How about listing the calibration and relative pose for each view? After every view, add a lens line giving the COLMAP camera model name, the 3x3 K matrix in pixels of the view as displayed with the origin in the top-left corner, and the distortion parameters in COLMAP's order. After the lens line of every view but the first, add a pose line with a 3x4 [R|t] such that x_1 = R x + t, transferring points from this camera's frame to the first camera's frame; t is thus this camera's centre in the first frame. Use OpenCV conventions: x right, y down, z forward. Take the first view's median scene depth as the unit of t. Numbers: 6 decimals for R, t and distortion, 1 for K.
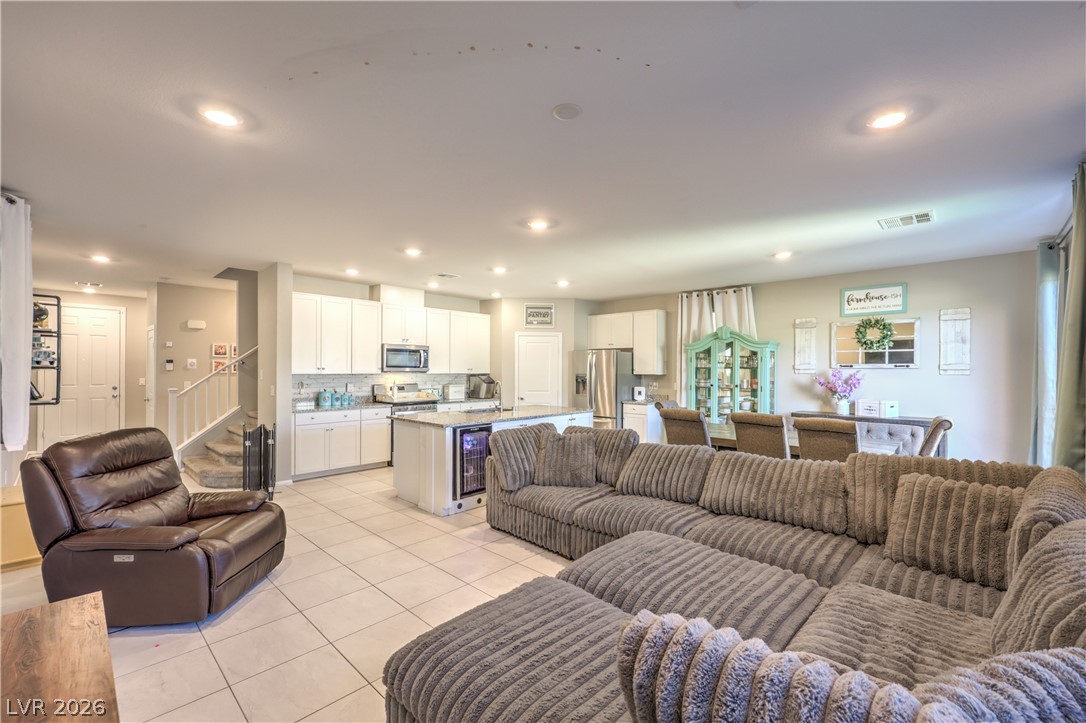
lens RADIAL K [[449.7, 0, 547.4], [0, 449.7, 368.8], [0, 0, 1]] dist [0.000481, 0.000057]
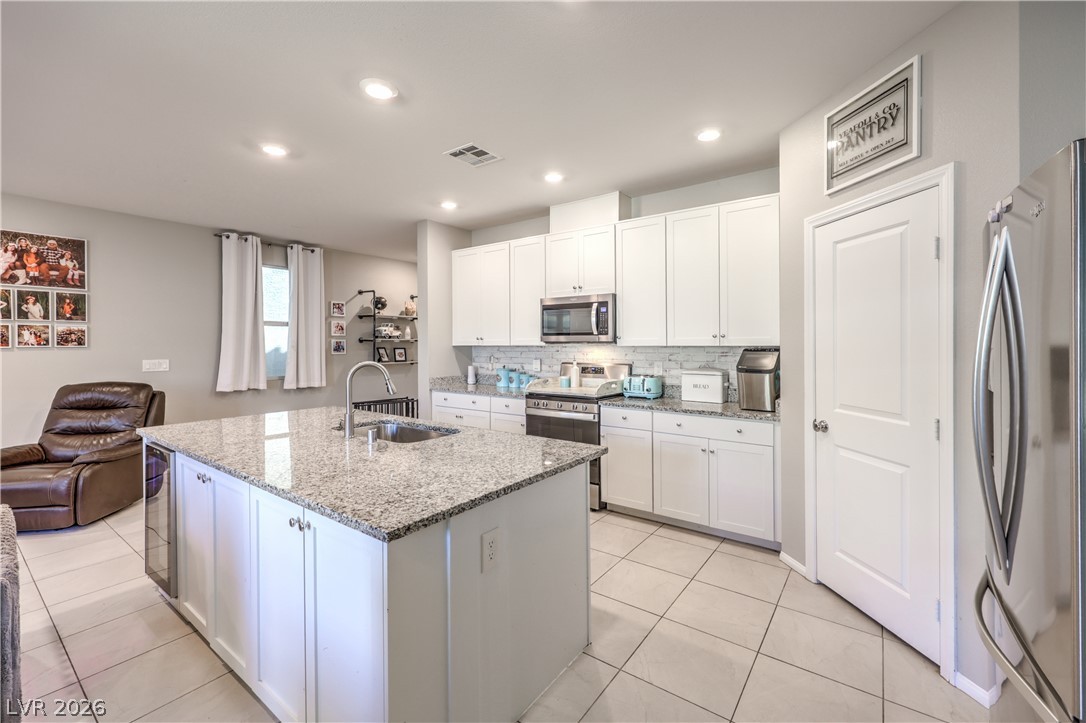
lens RADIAL K [[451.1, 0, 555.6], [0, 451.1, 344.5], [0, 0, 1]] dist [-0.003394, -0.000033]
pose [[0.128870, -0.004142, -0.991653, 0.262392], [0.003482, 0.999987, -0.003724, 0.011440], [0.991655, -0.002973, 0.128883, 0.894620]]
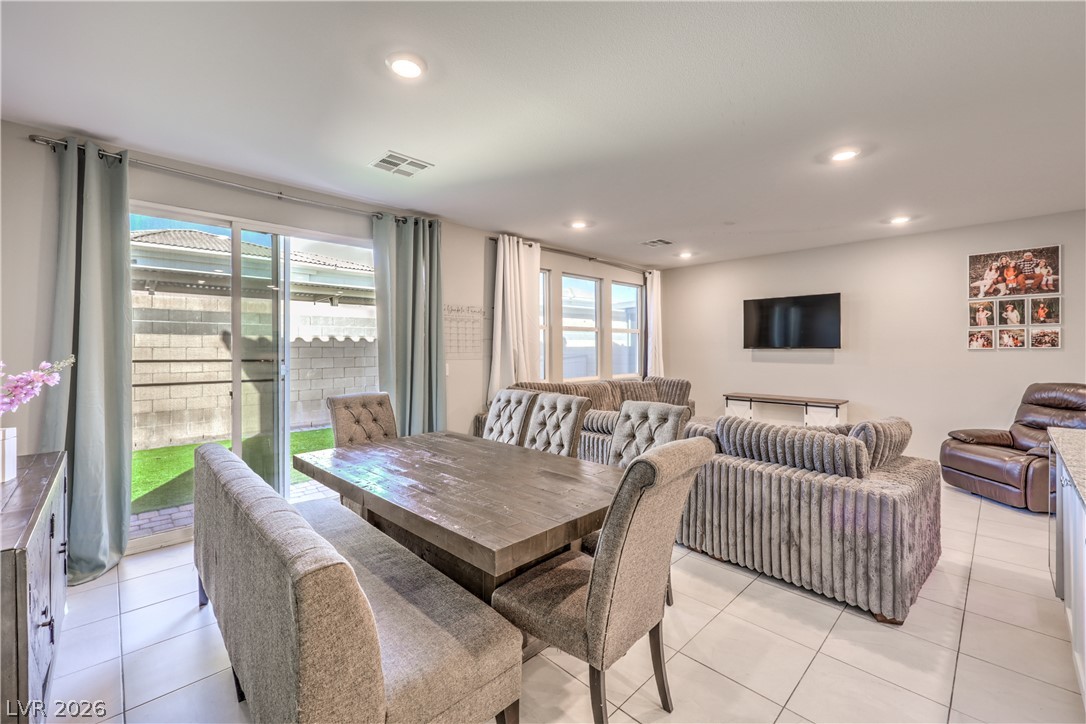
lens RADIAL K [[448.7, 0, 550.0], [0, 448.7, 351.8], [0, 0, 1]] dist [-0.000304, 0.000066]
pose [[-0.999275, -0.000260, 0.038067, 0.267516], [0.000036, 0.999970, 0.007756, 0.010192], [-0.038068, 0.007751, -0.999245, 1.001154]]
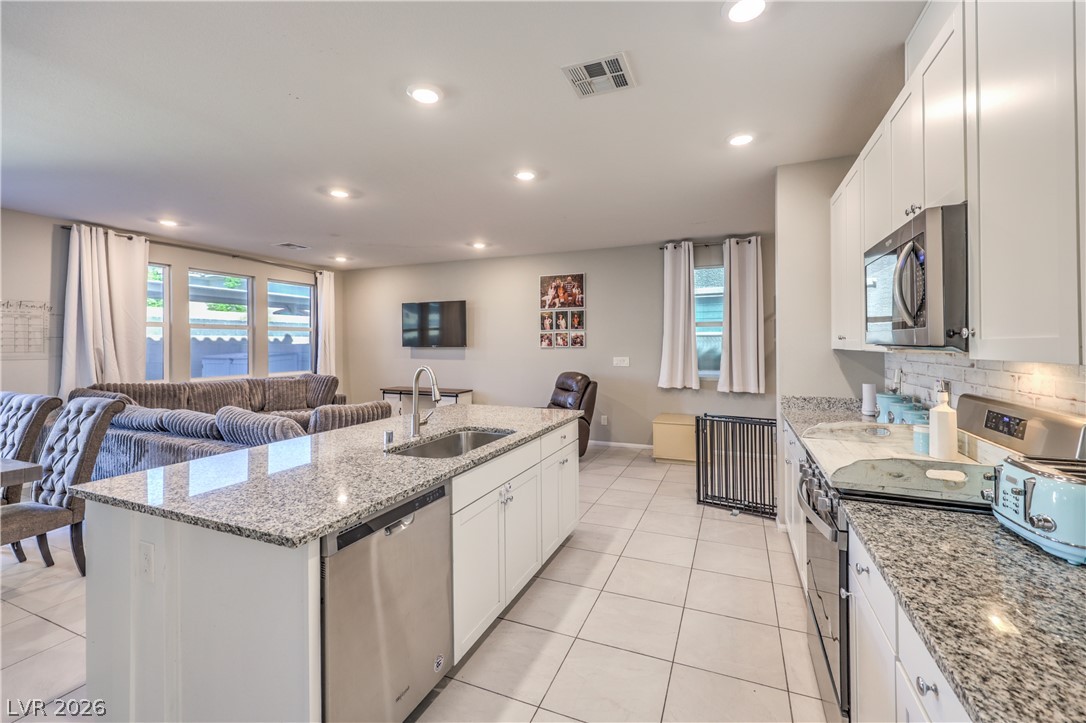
lens RADIAL K [[458.7, 0, 542.3], [0, 458.7, 345.9], [0, 0, 1]] dist [0.002062, 0.000336]
pose [[-0.938147, -0.000486, -0.346236, -0.042329], [-0.001024, 0.999999, 0.001371, 0.006806], [0.346235, 0.001641, -0.938146, 1.163625]]
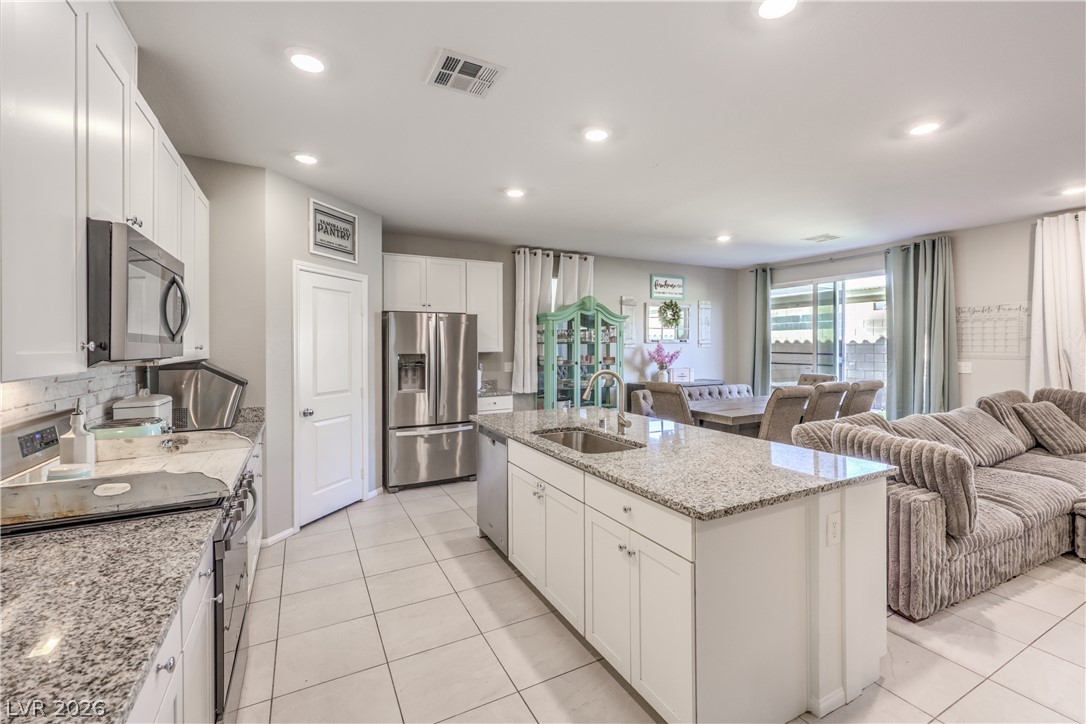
lens RADIAL K [[469.8, 0, 554.6], [0, 469.8, 347.2], [0, 0, 1]] dist [0.000000, -0.000077]
pose [[0.322089, -0.008331, 0.946673, -0.476584], [0.006523, 0.999957, 0.006581, 0.000211], [-0.946687, 0.004055, 0.322130, 0.715207]]
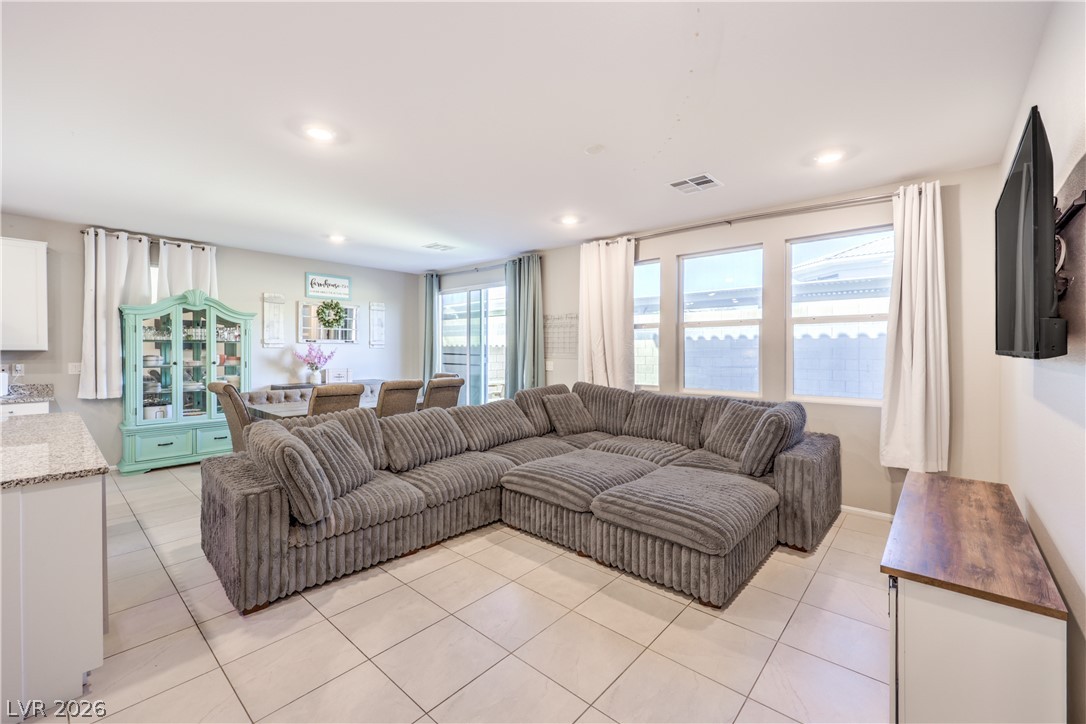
lens RADIAL K [[448.7, 0, 550.0], [0, 448.7, 351.8], [0, 0, 1]] dist [-0.000304, 0.000066]
pose [[-0.032336, -0.008465, 0.999441, -0.404189], [-0.003014, 0.999960, 0.008372, 0.007926], [-0.999472, -0.002742, -0.032361, 0.363896]]
